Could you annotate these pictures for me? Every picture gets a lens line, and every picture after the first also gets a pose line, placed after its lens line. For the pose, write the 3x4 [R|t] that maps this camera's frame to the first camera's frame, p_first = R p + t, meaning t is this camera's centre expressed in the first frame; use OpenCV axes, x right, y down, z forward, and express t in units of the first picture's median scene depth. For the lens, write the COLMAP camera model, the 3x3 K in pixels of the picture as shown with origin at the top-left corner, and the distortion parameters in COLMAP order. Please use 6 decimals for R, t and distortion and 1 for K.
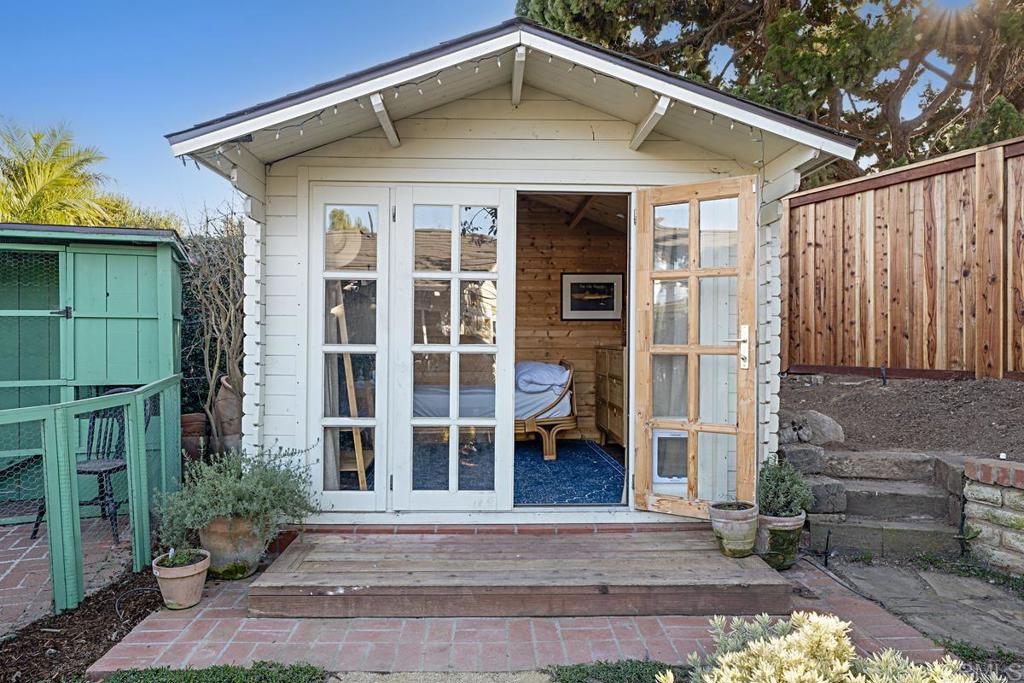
lens RADIAL K [[688.3, 0, 509.5], [0, 688.3, 338.0], [0, 0, 1]] dist [0.006153, -0.005174]
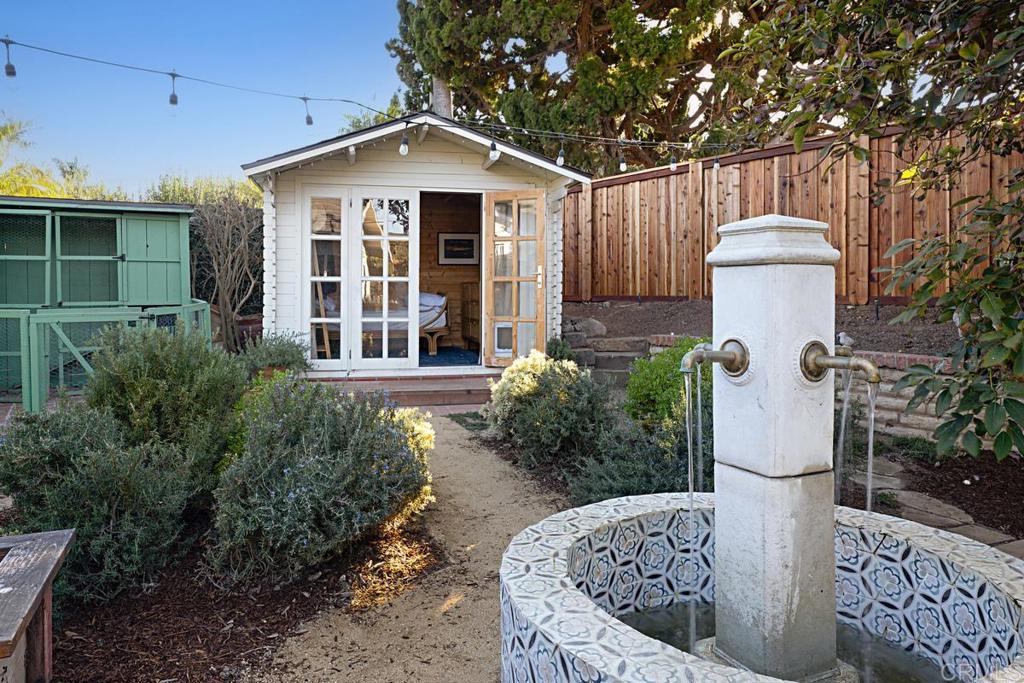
lens RADIAL K [[688.3, 0, 499.1], [0, 688.3, 292.5], [0, 0, 1]] dist [0.006153, -0.005174]
pose [[0.982690, -0.004484, 0.185203, -0.099621], [0.002734, 0.999949, 0.009706, 0.028178], [-0.185237, -0.009032, 0.982652, -0.671393]]
